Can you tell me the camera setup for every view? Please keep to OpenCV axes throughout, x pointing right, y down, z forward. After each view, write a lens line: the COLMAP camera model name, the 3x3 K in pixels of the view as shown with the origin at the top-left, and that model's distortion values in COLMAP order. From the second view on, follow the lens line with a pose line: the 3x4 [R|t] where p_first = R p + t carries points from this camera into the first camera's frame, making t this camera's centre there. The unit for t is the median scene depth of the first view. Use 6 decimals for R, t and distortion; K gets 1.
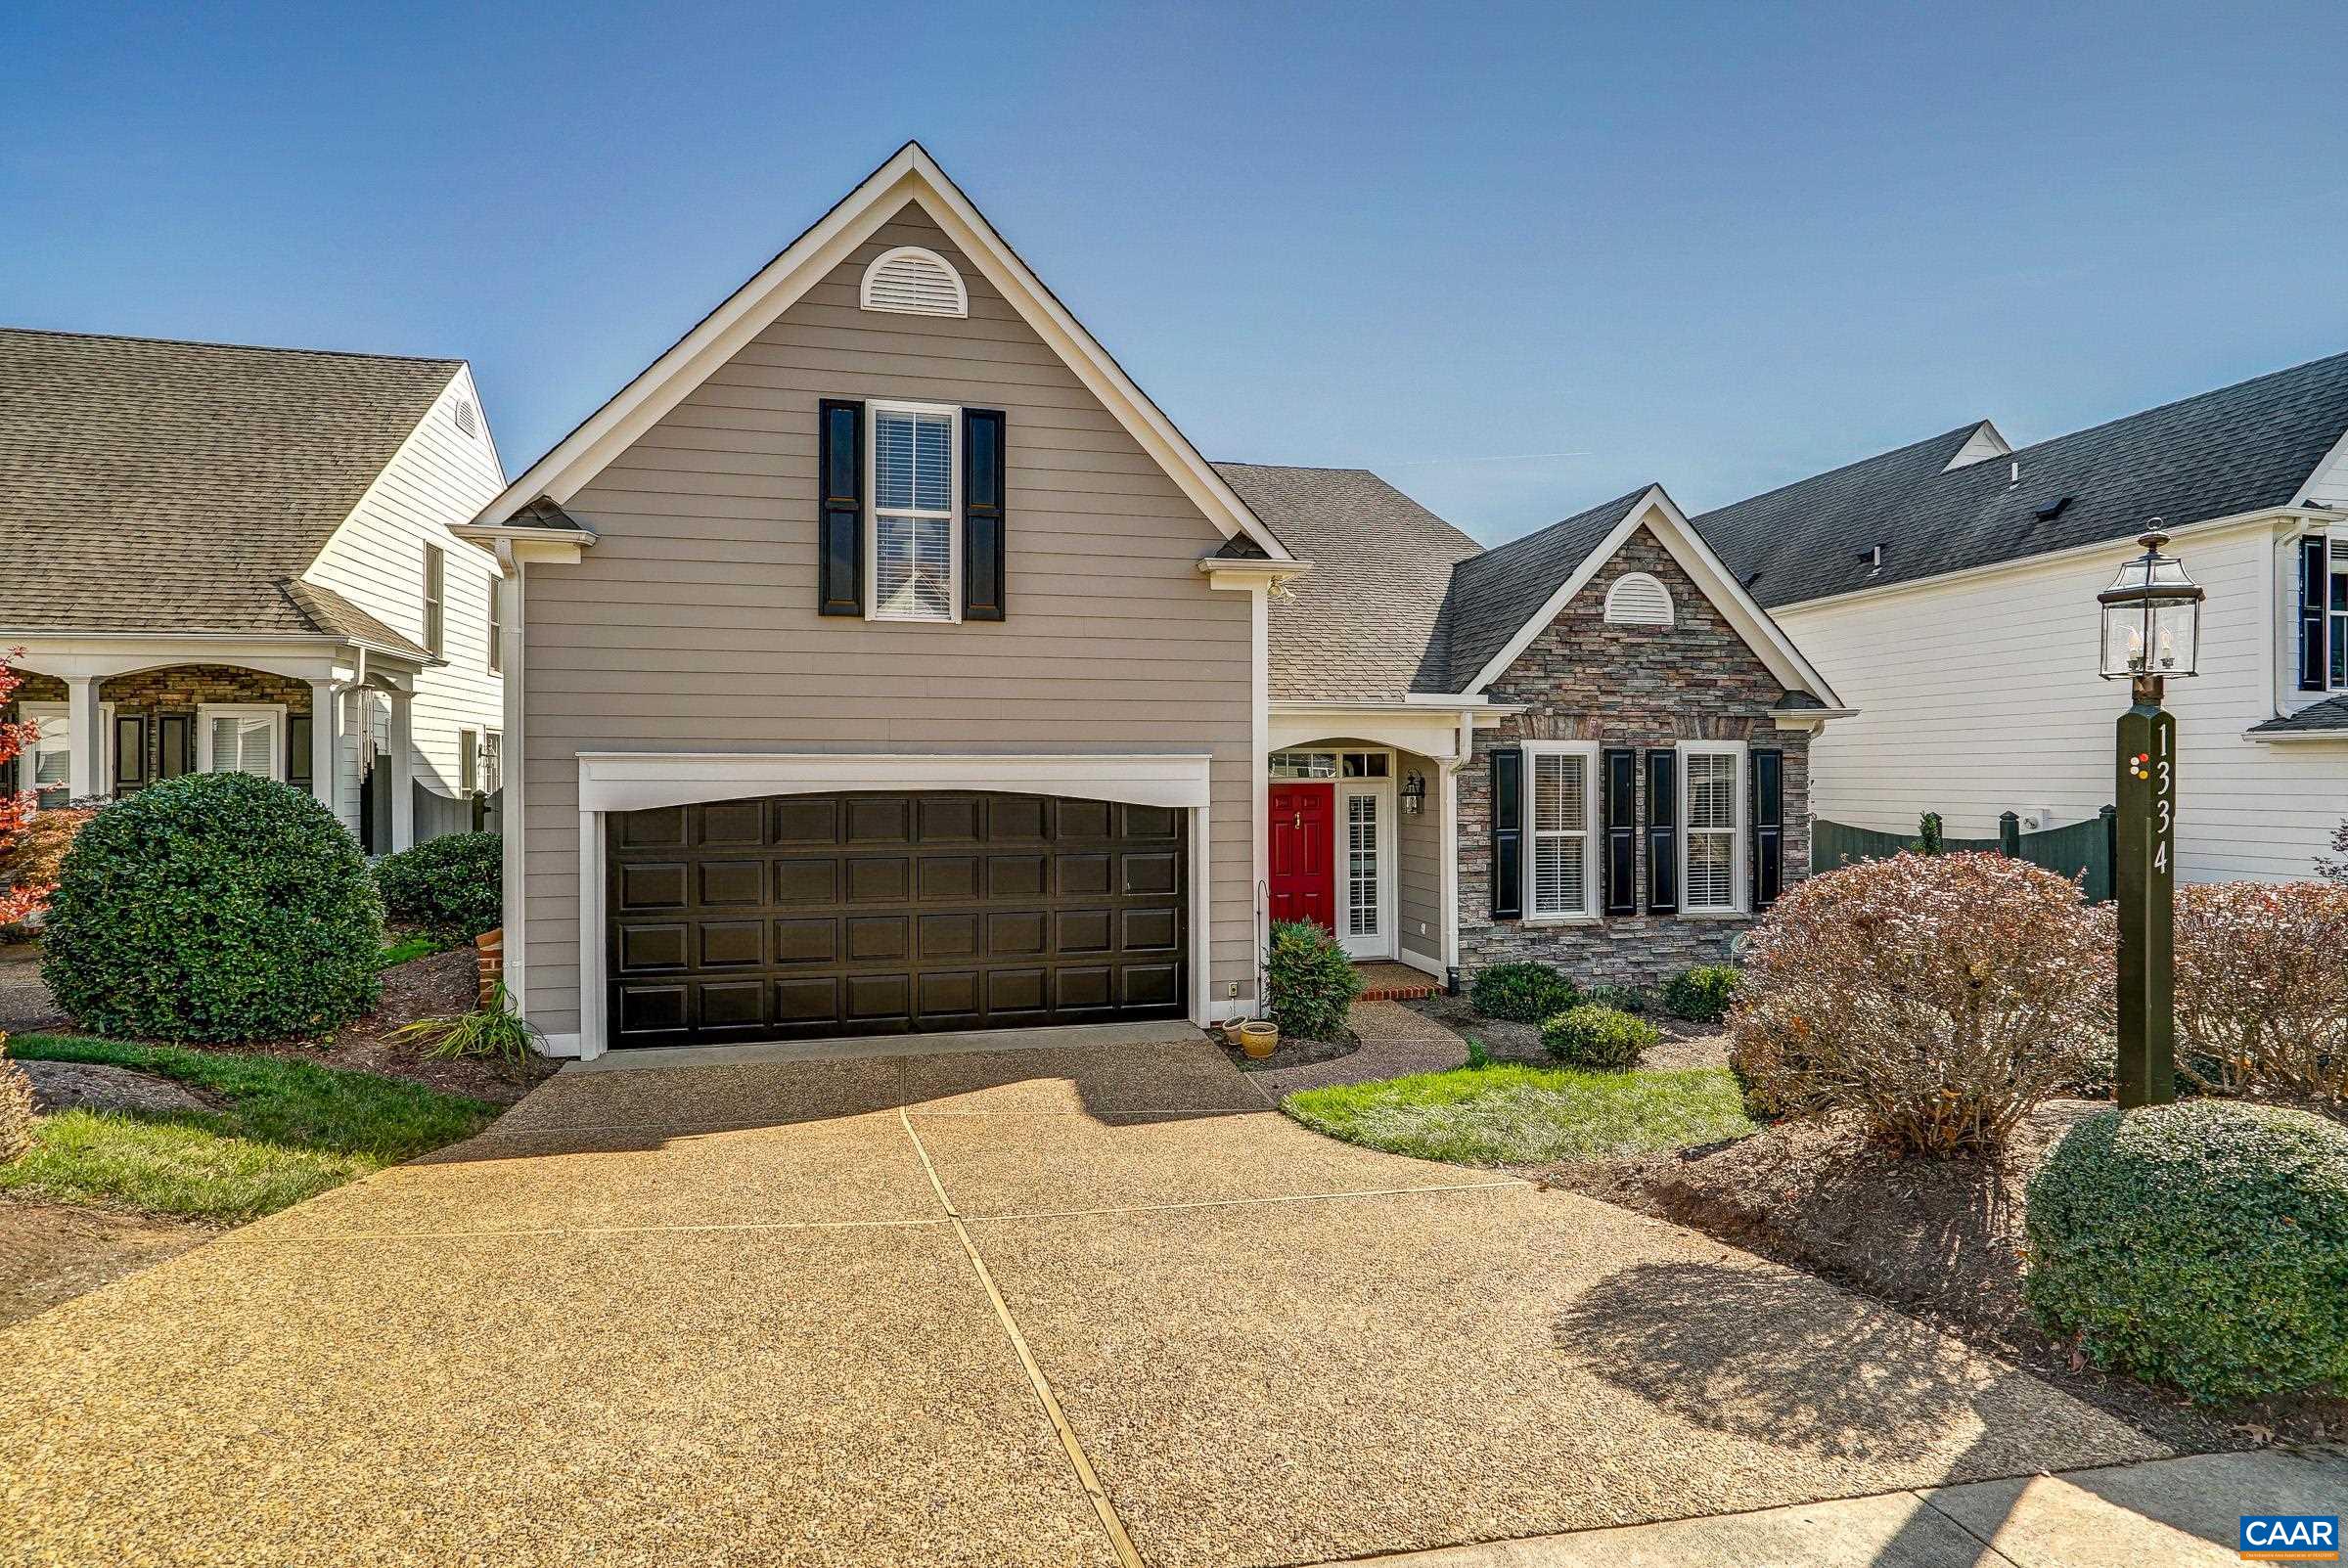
lens RADIAL K [[1151.2, 0, 1141.6], [0, 1151.2, 773.4], [0, 0, 1]] dist [0.007586, 0.000283]
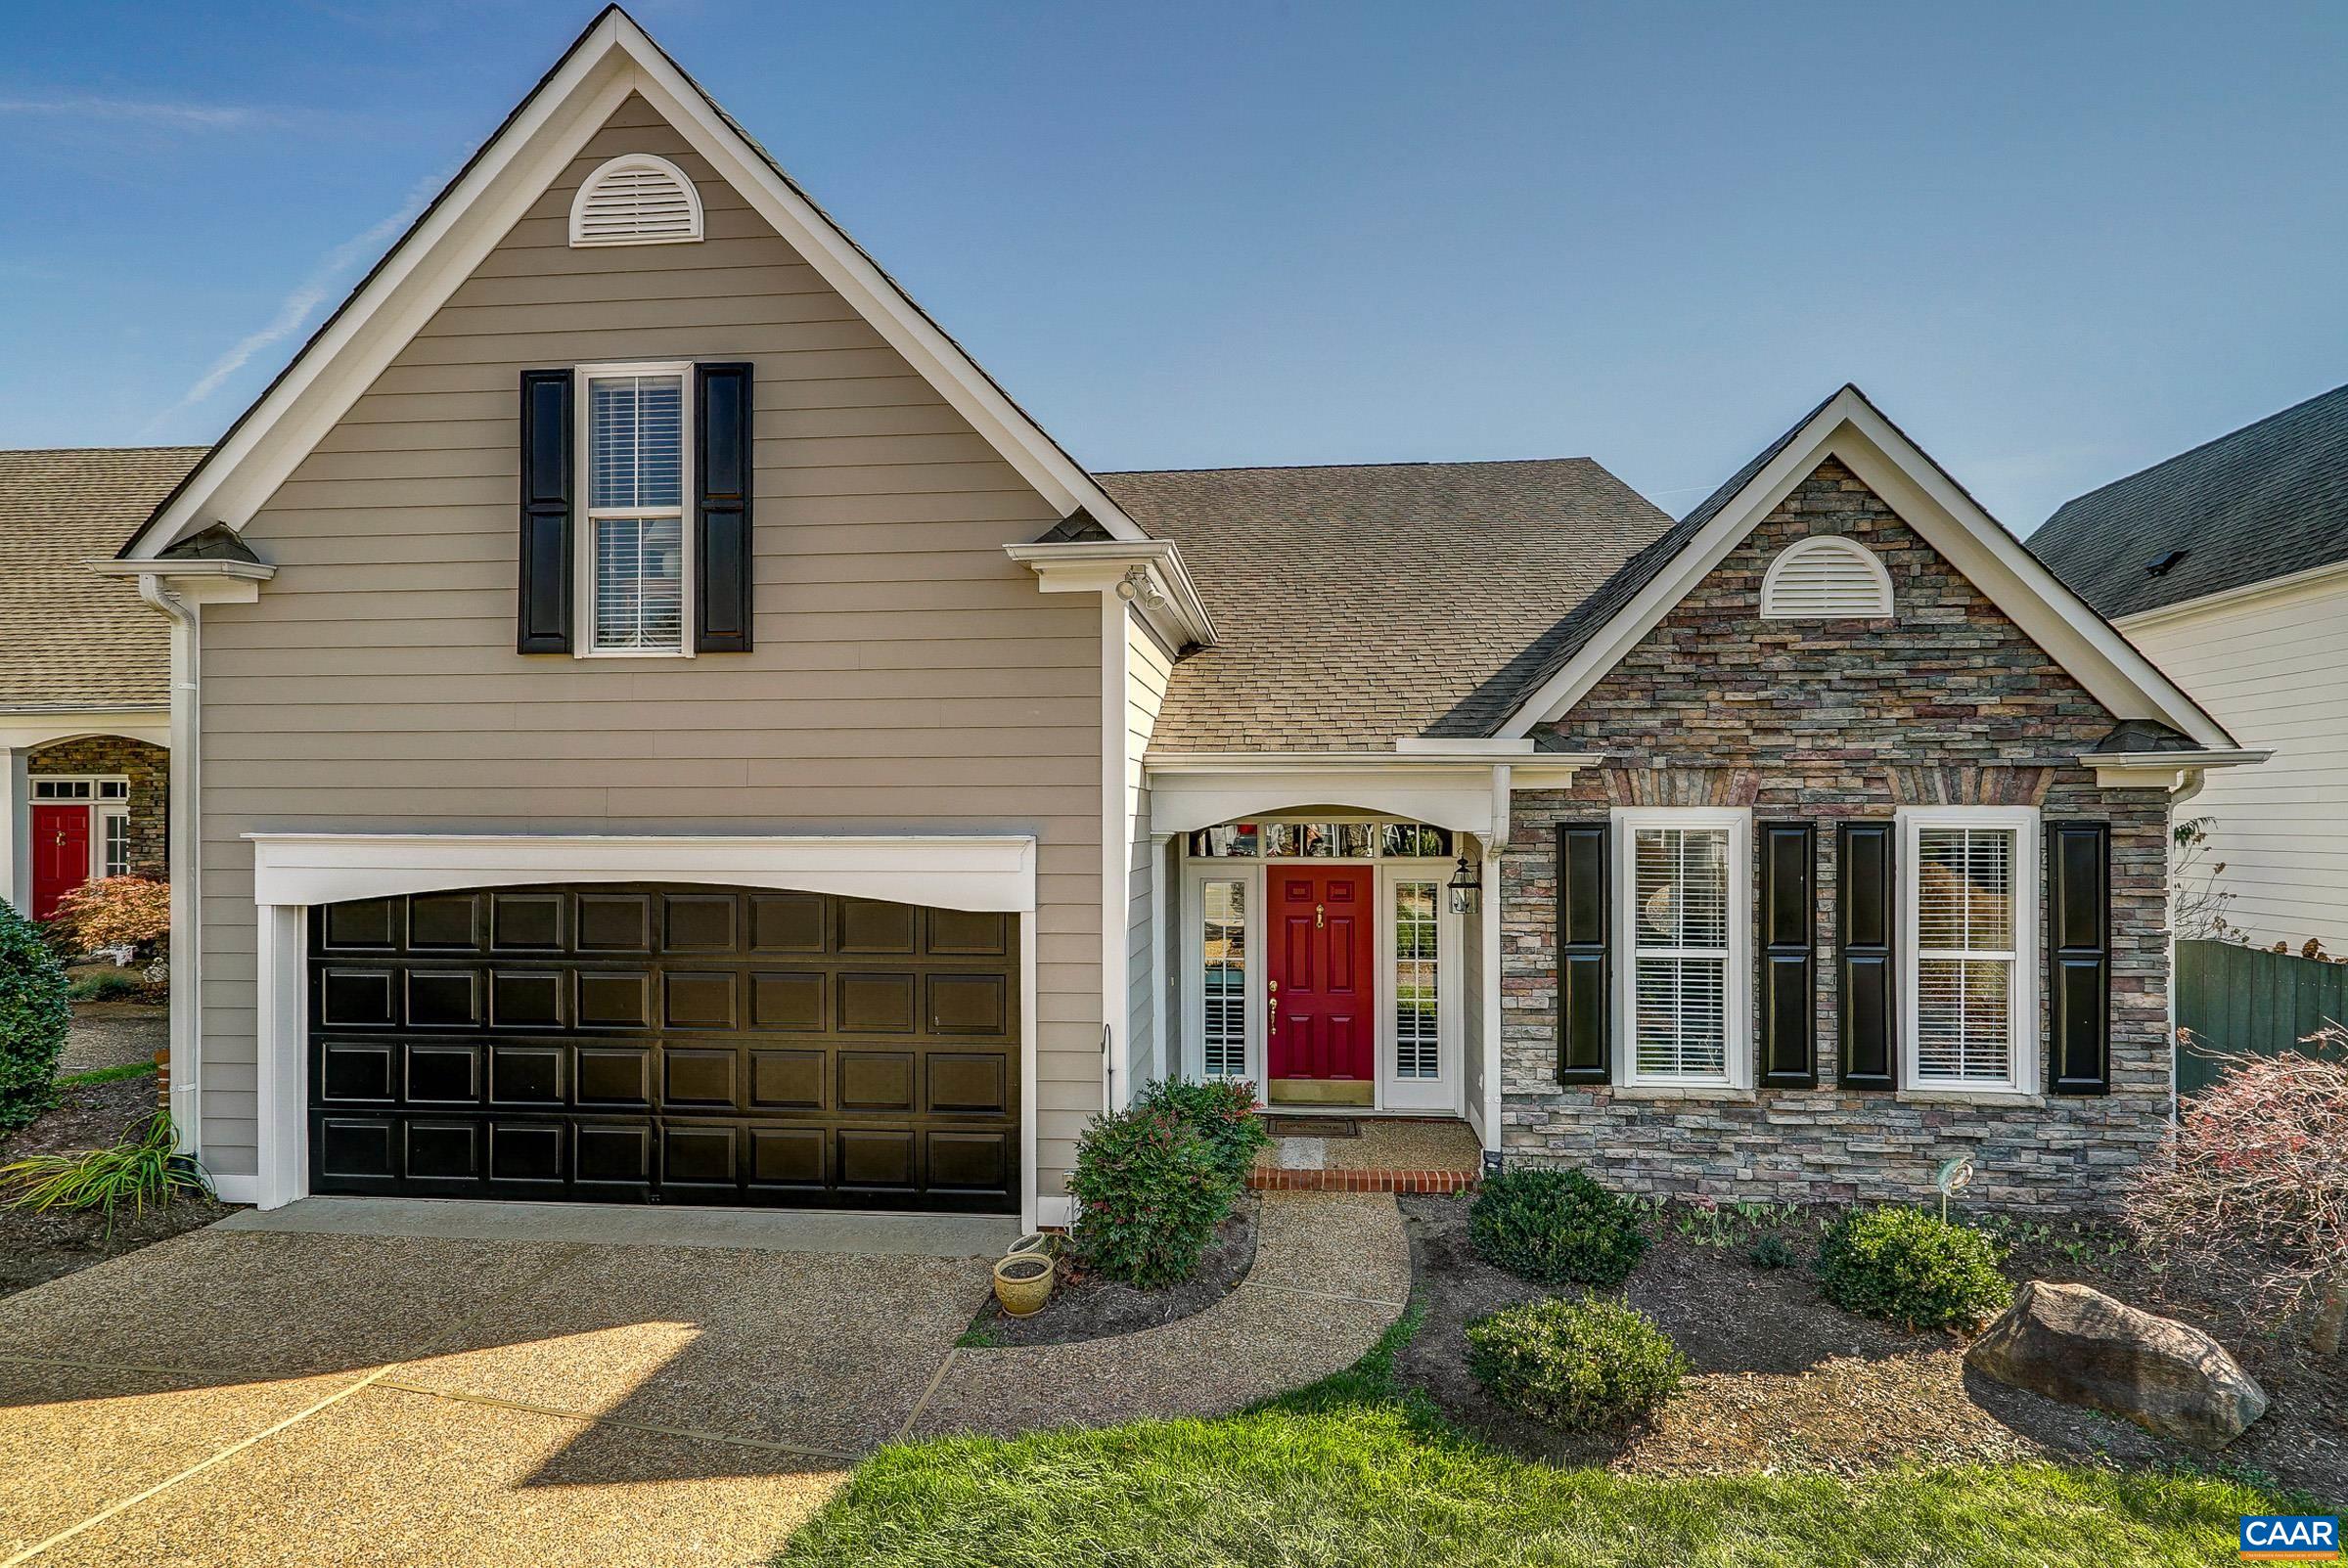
lens RADIAL K [[1107.3, 0, 1185.8], [0, 1107.3, 822.3], [0, 0, 1]] dist [0.005167, 0.000216]
pose [[0.955709, 0.002058, -0.294307, 0.283625], [-0.001317, 0.999995, 0.002714, -0.021840], [0.294311, -0.002206, 0.955707, 0.334828]]
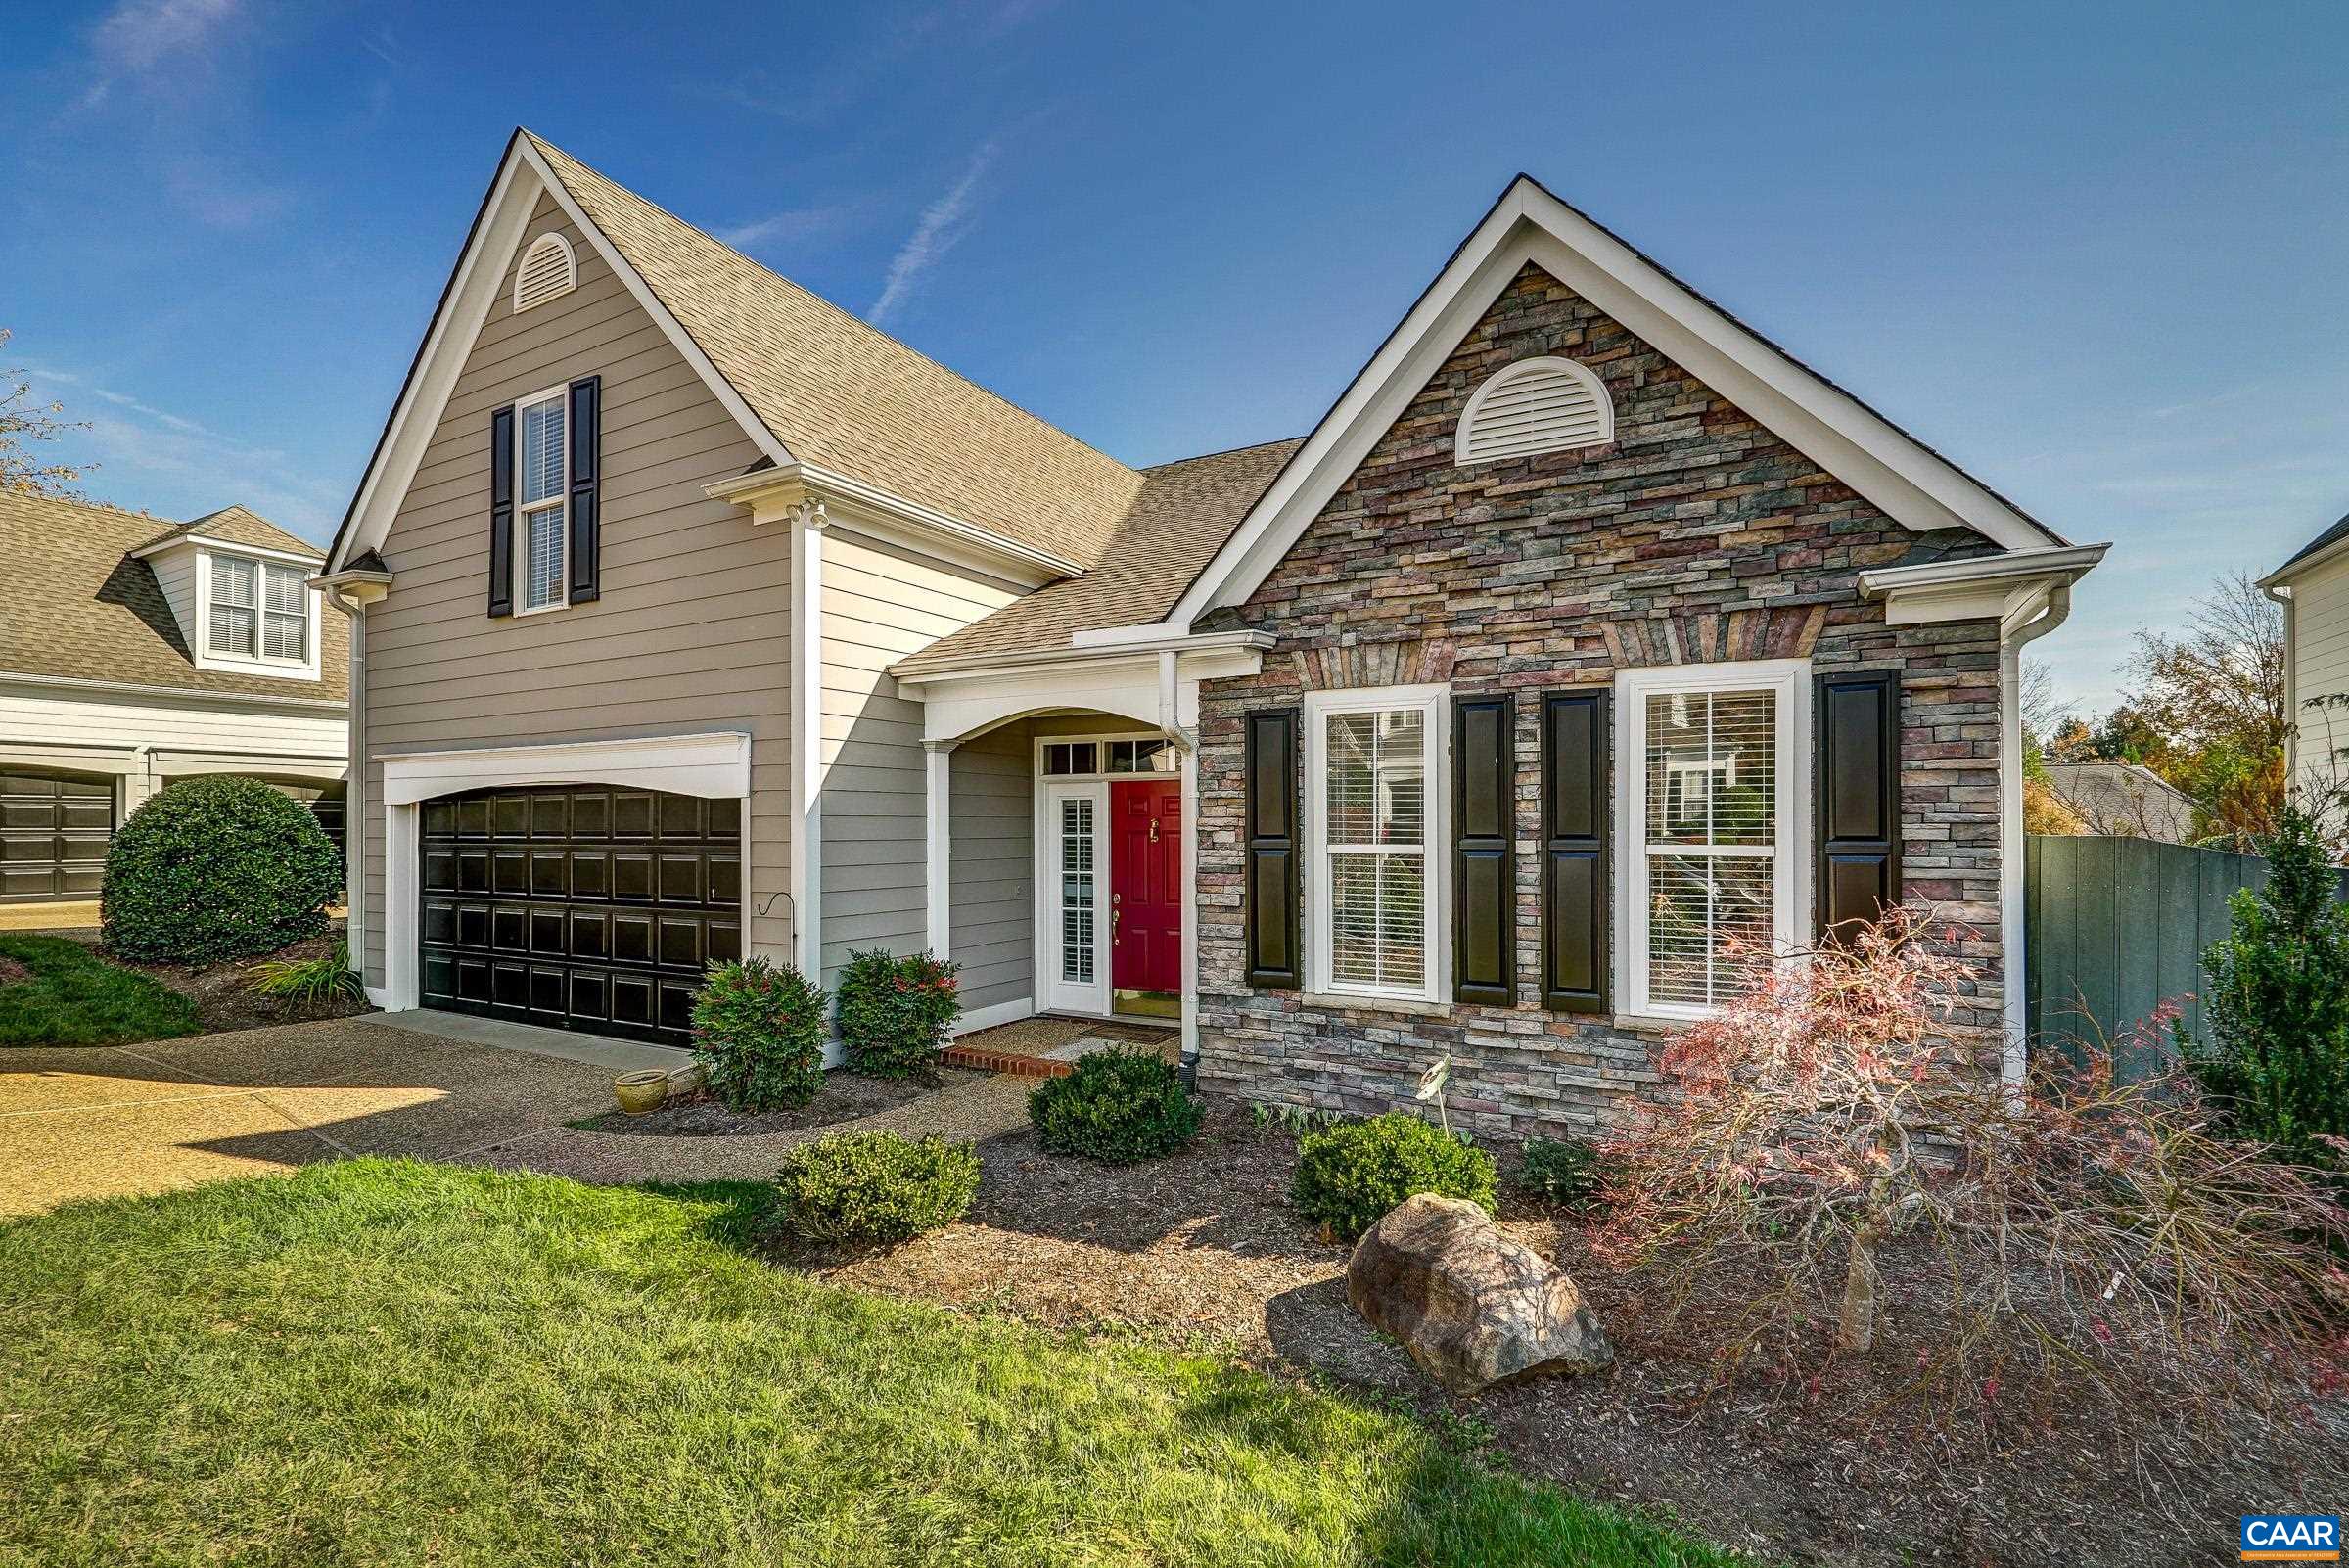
lens RADIAL K [[1050.5, 0, 1142.0], [0, 1050.5, 822.2], [0, 0, 1]] dist [-0.003450, 0.000001]
pose [[0.749963, -0.000442, -0.661480, 0.627091], [-0.000372, 0.999999, -0.001090, 0.039433], [0.661480, 0.001064, 0.749962, 0.532229]]
